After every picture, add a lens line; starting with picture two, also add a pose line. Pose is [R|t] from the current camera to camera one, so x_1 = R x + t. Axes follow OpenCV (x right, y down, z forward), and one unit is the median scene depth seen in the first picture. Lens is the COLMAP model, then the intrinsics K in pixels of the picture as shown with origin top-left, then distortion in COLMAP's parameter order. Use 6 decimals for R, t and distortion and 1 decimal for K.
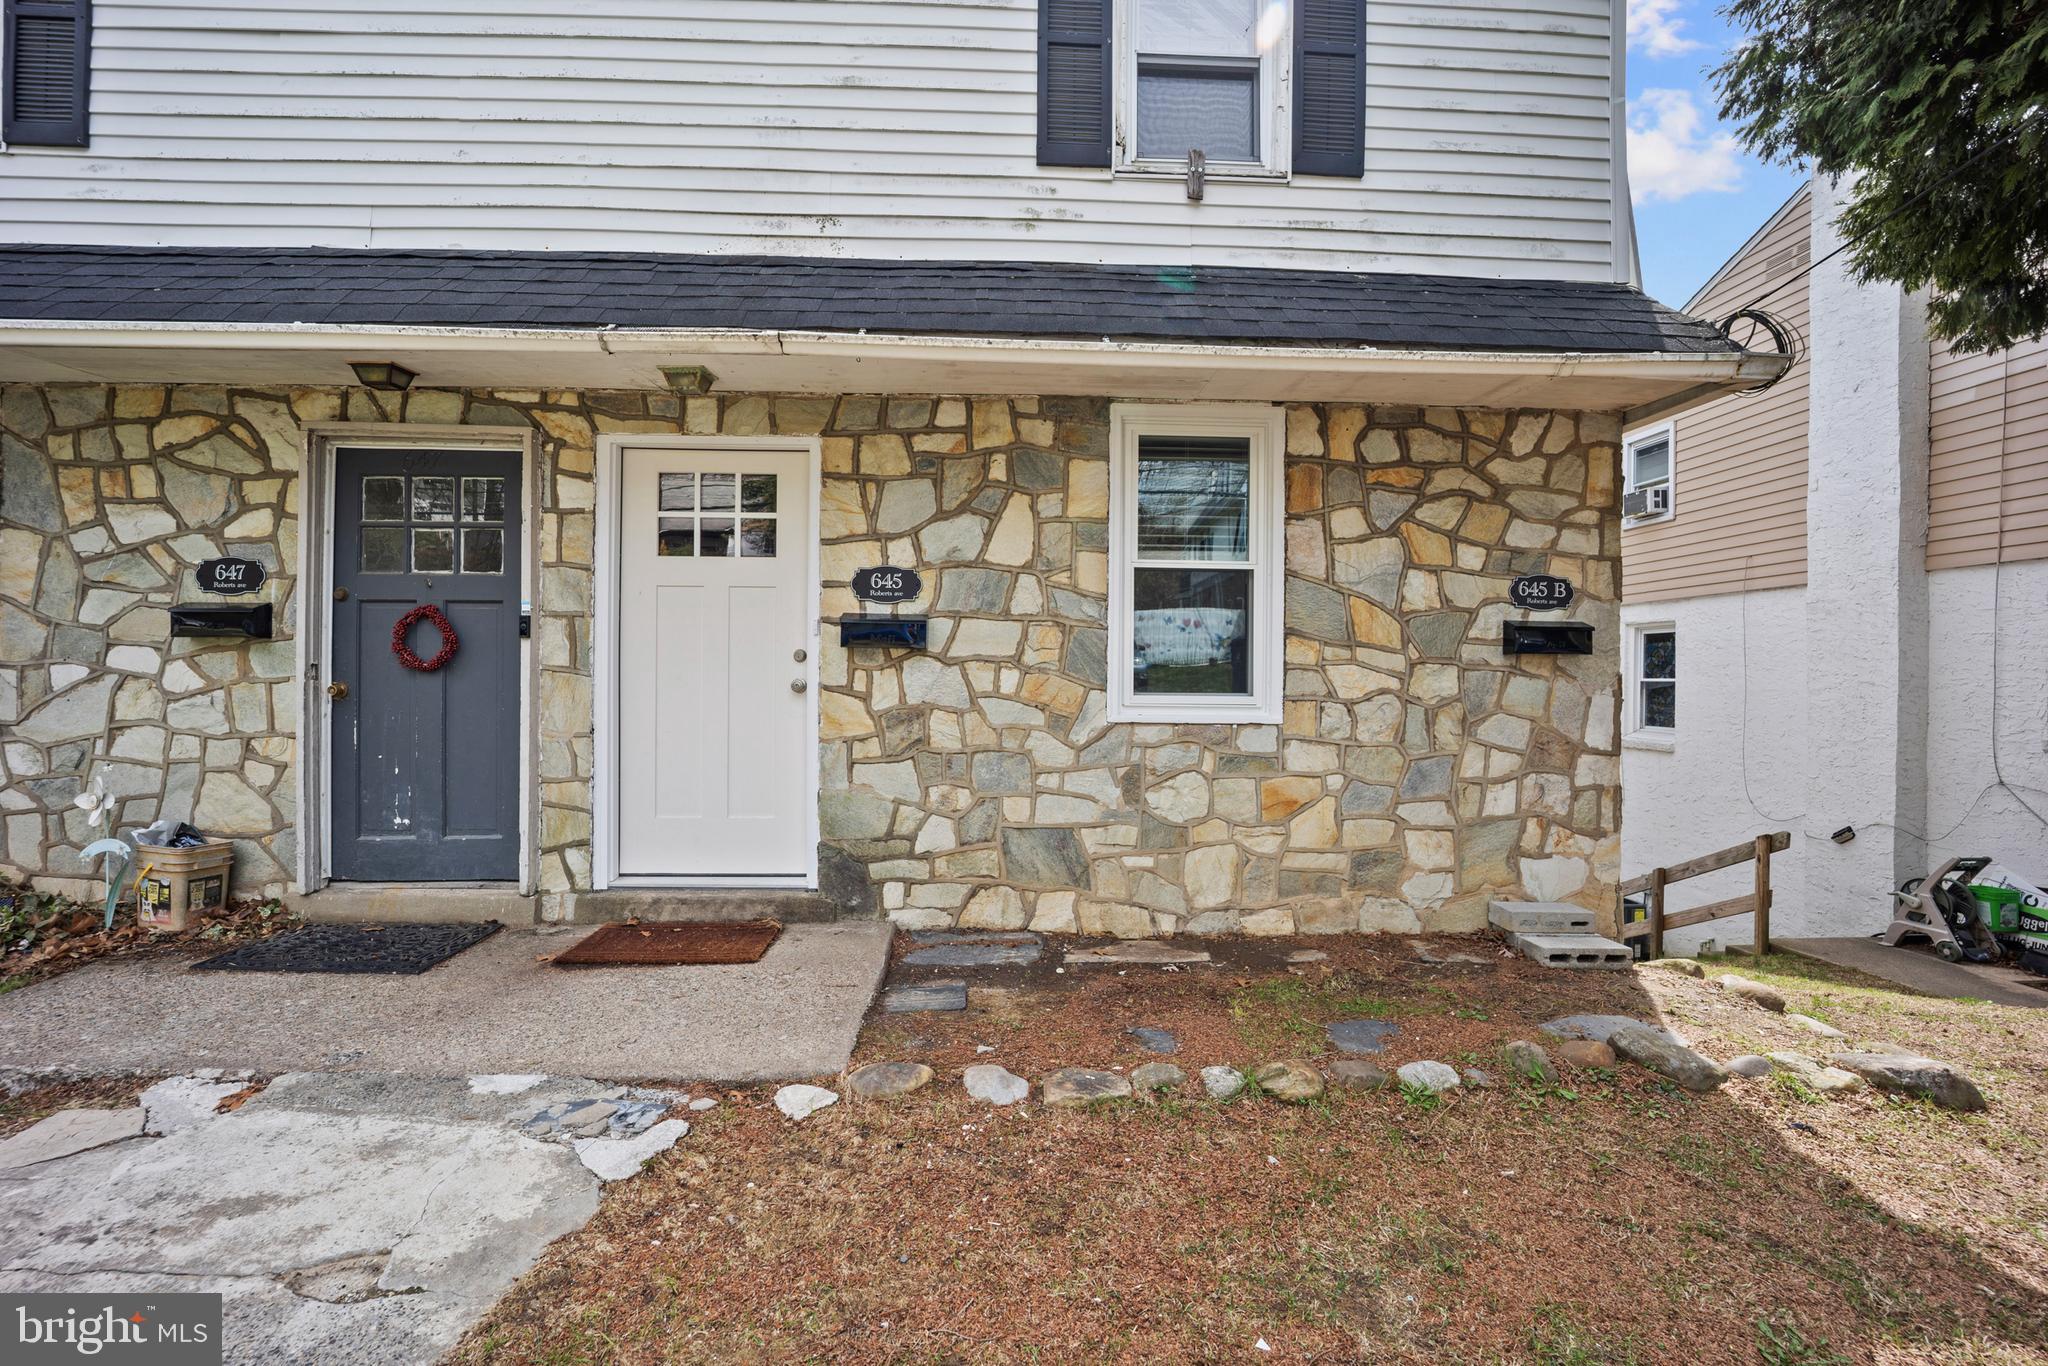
lens RADIAL K [[861.5, 0, 1022.2], [0, 861.5, 672.3], [0, 0, 1]] dist [-0.020995, -0.000375]
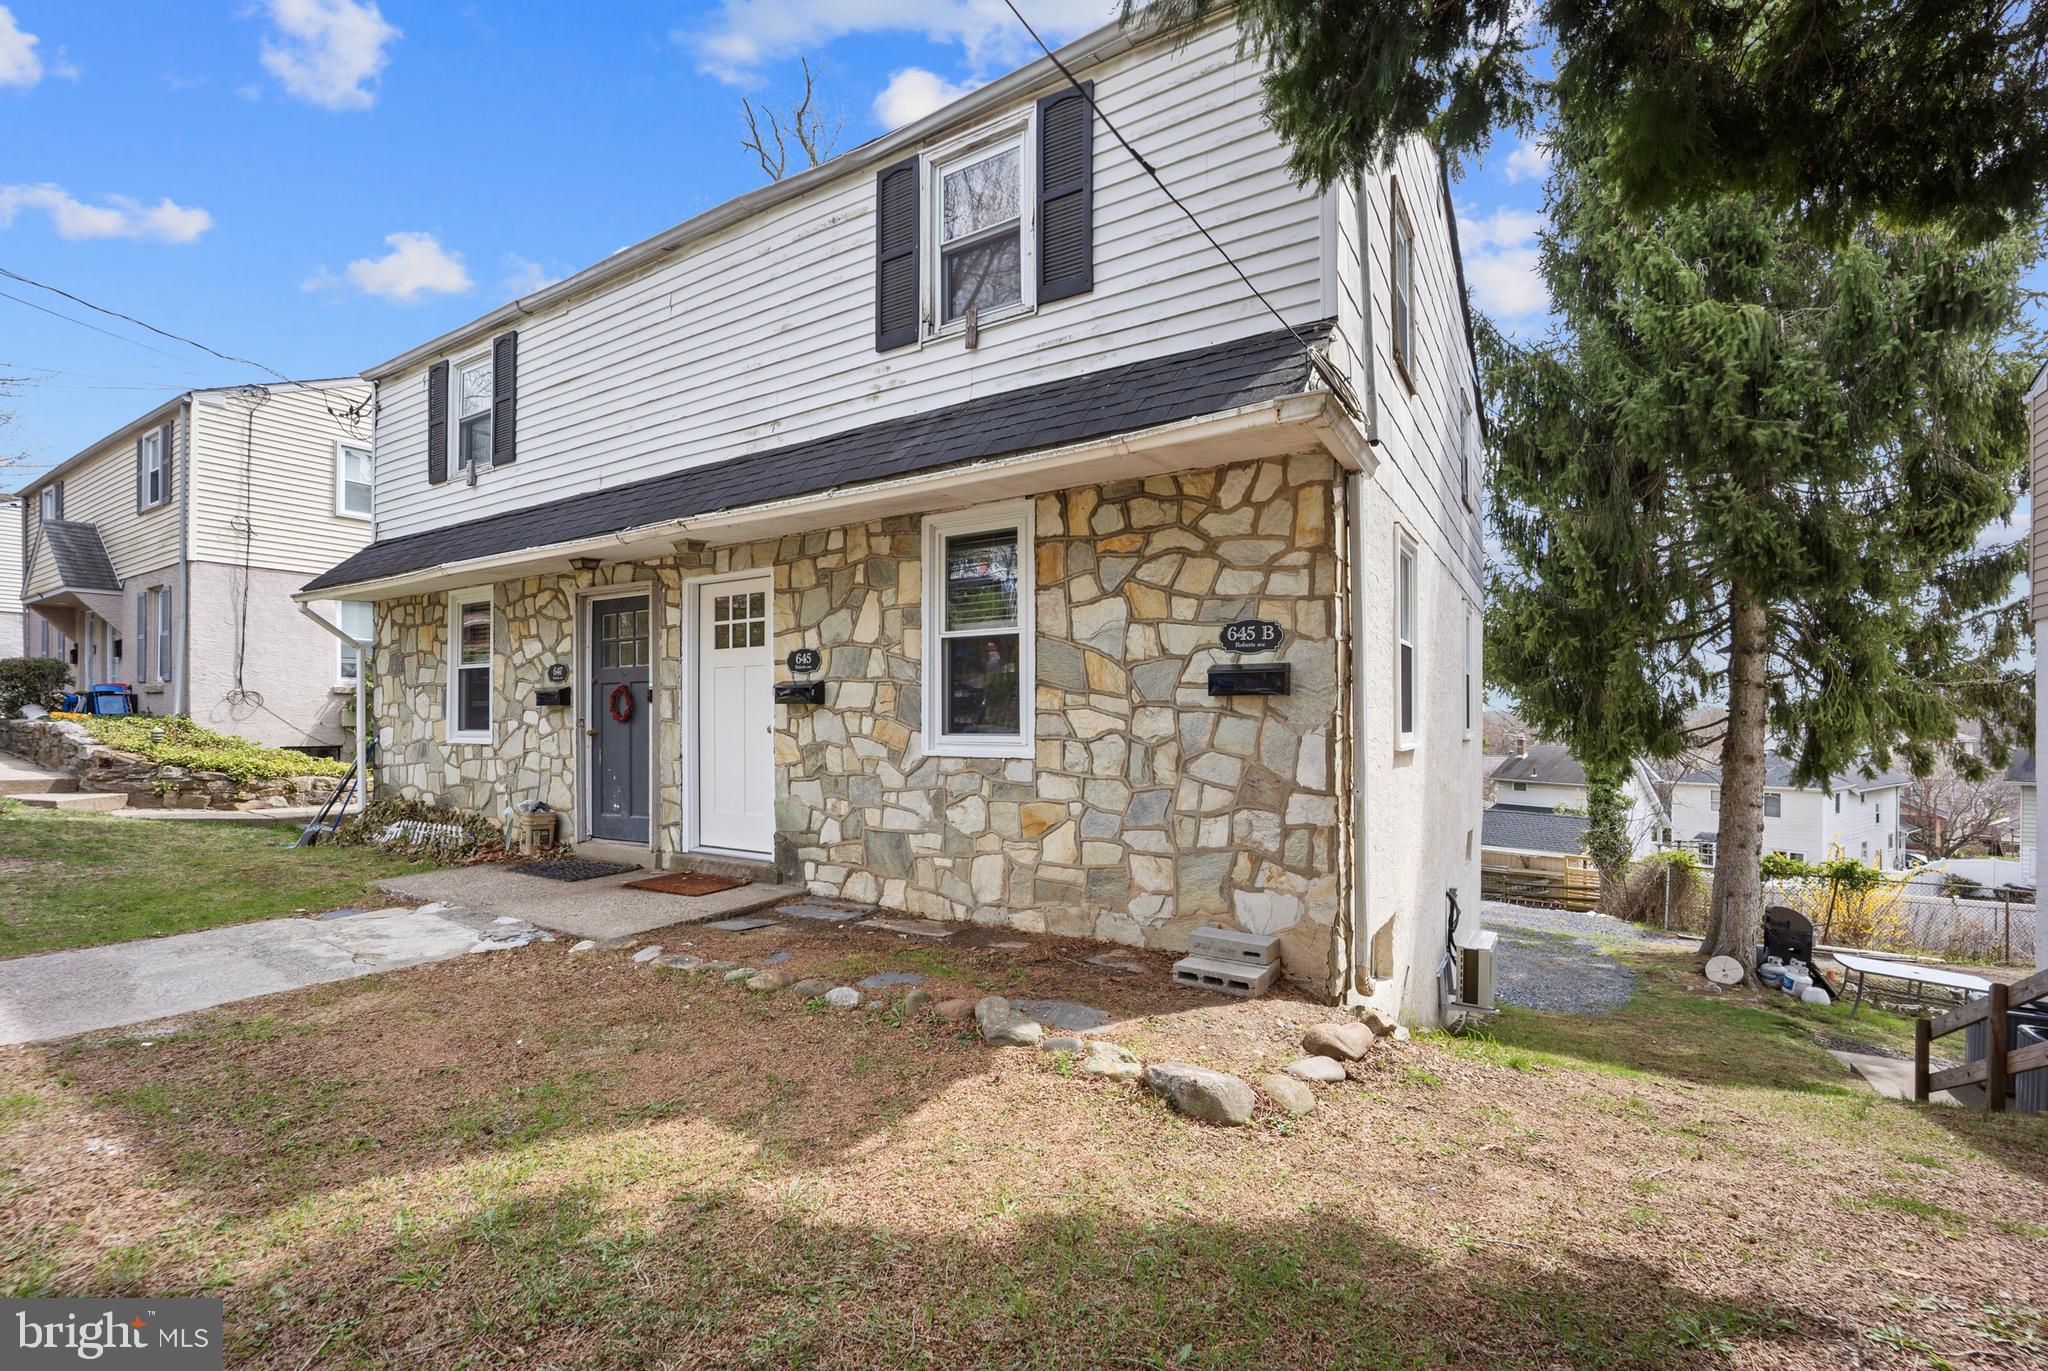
lens RADIAL K [[864.8, 0, 1029.6], [0, 864.8, 711.1], [0, 0, 1]] dist [-0.021819, 0.000025]
pose [[0.834003, -0.016841, -0.551503, 0.979456], [0.012677, 0.999855, -0.011361, 0.006635], [0.551614, 0.002484, 0.834096, -0.027132]]
